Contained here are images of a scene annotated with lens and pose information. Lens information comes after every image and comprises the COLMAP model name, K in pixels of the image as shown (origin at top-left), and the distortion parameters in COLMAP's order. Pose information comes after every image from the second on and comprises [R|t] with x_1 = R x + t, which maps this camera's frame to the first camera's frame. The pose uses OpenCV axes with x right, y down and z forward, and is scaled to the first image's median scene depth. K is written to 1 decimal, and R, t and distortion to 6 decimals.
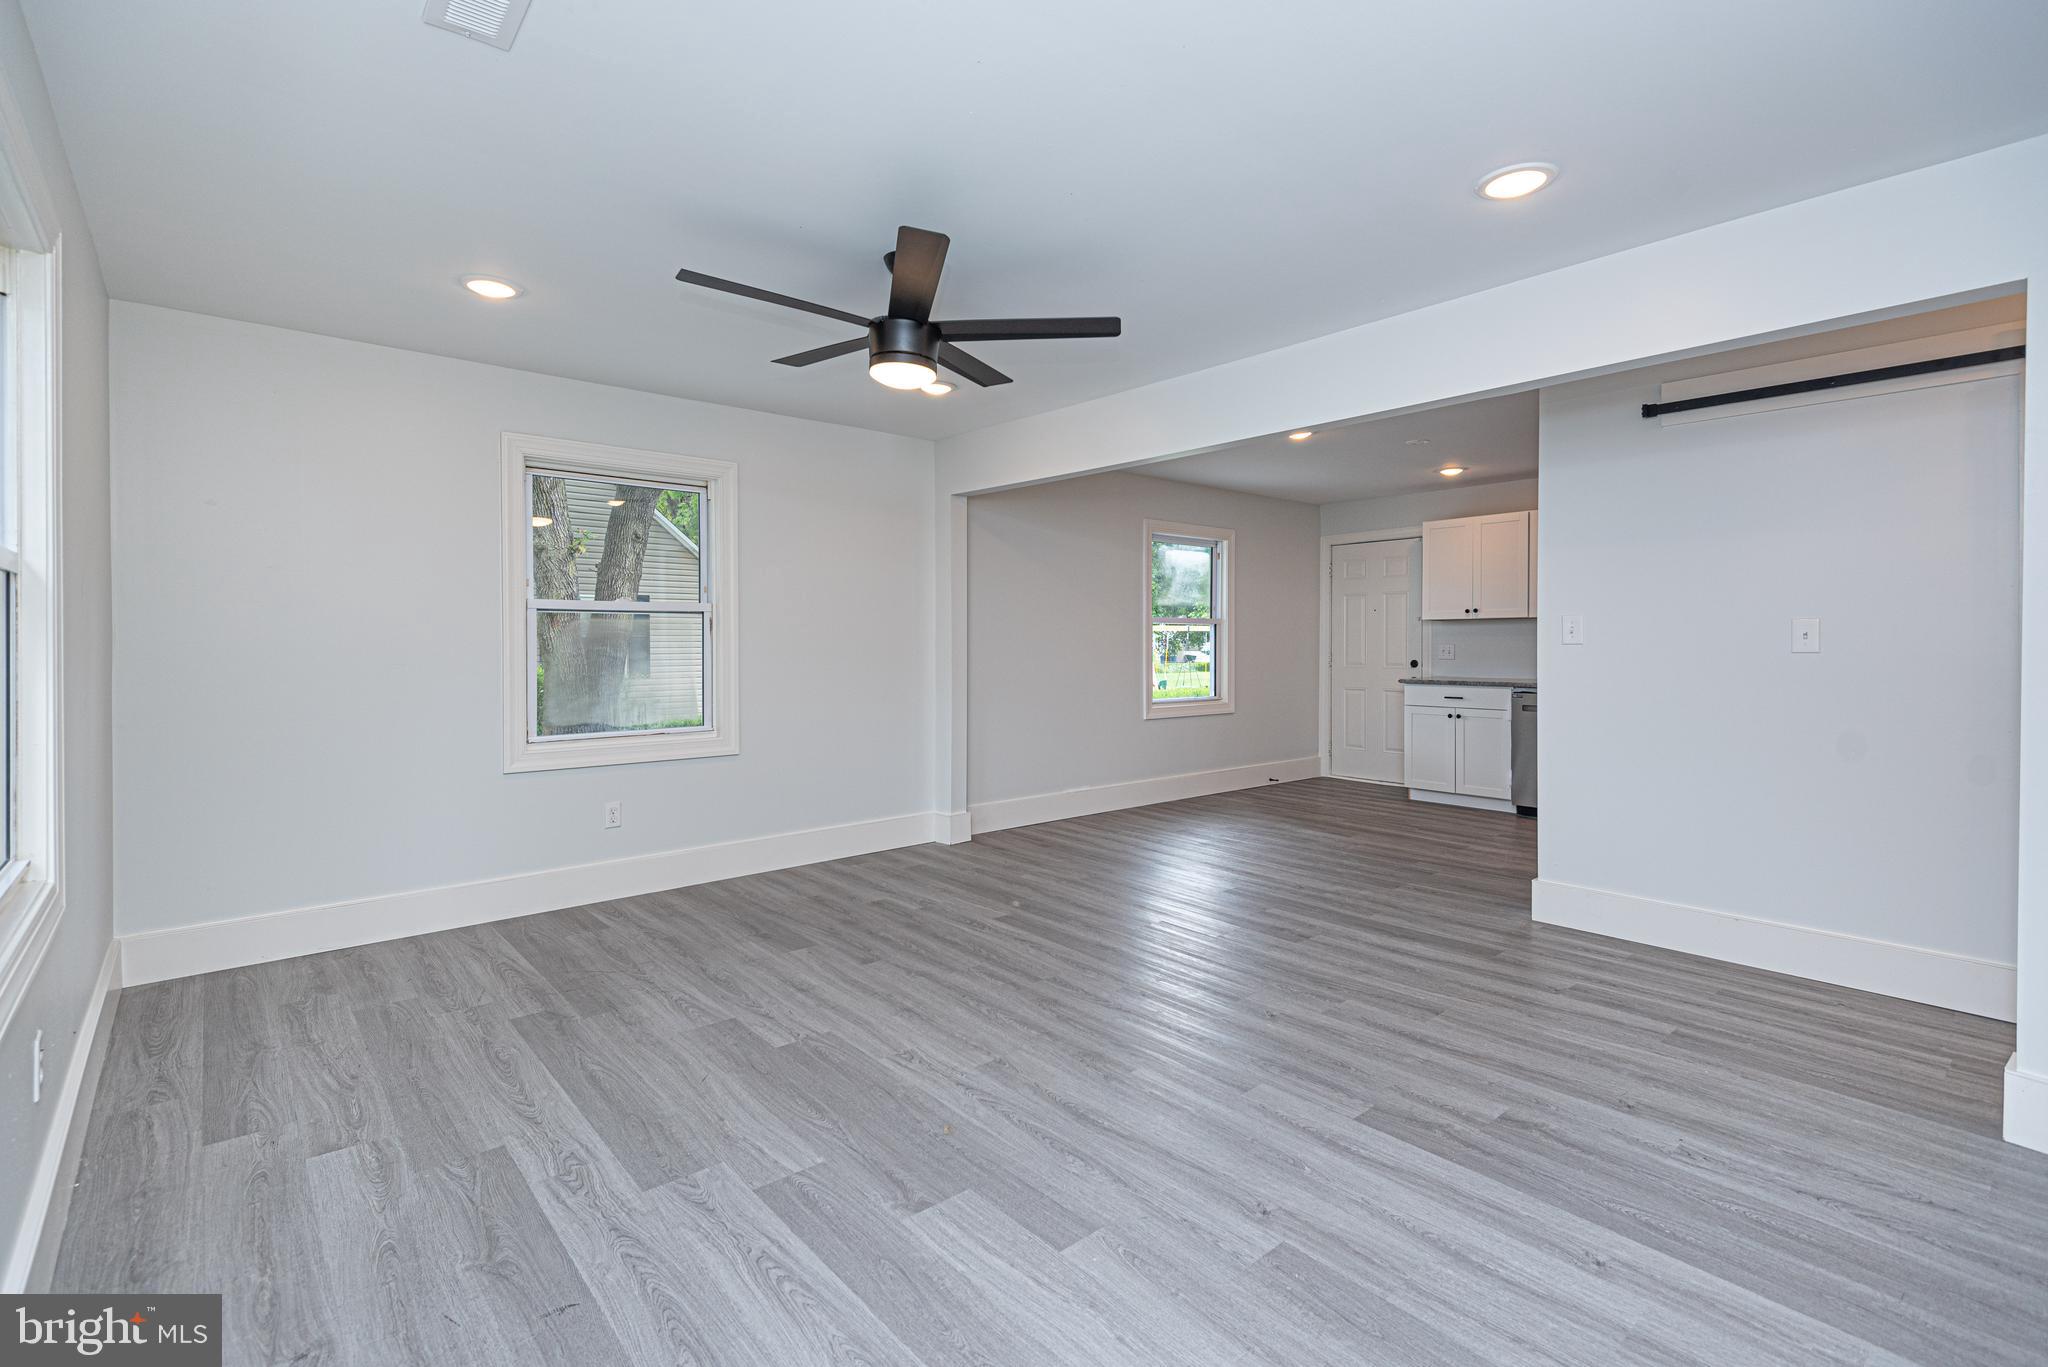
lens RADIAL K [[935.4, 0, 1027.8], [0, 935.4, 643.3], [0, 0, 1]] dist [0.043336, -0.023536]
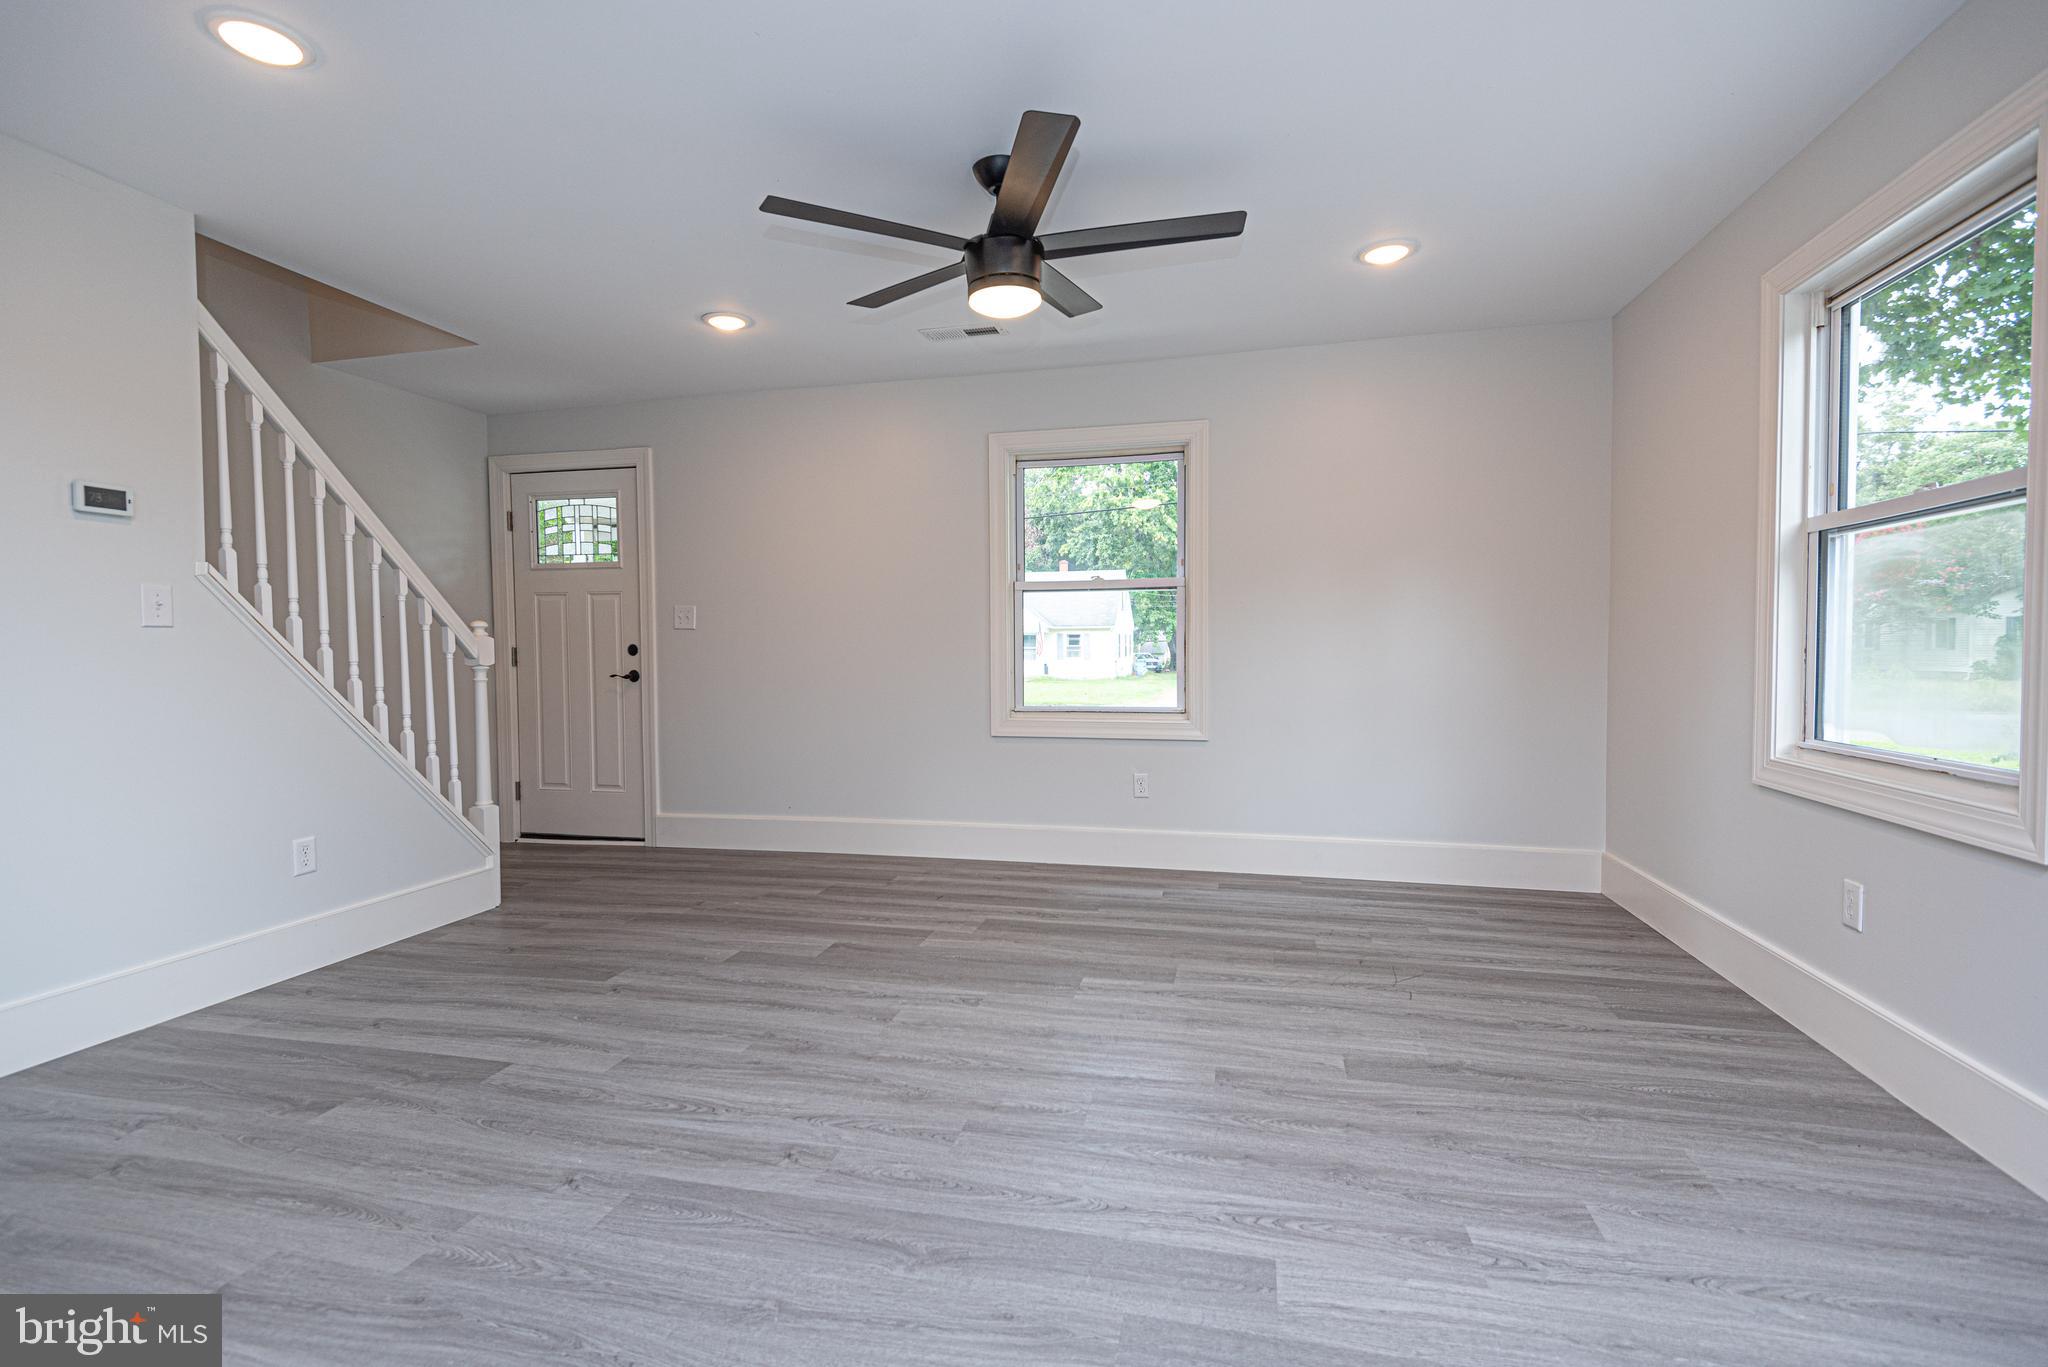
lens RADIAL K [[921.8, 0, 1015.3], [0, 921.8, 675.8], [0, 0, 1]] dist [0.030756, -0.015890]
pose [[-0.823315, 0.026259, -0.566977, 0.295707], [0.008921, 0.999405, 0.033332, 0.035050], [0.567515, 0.022385, -0.823059, 1.378725]]
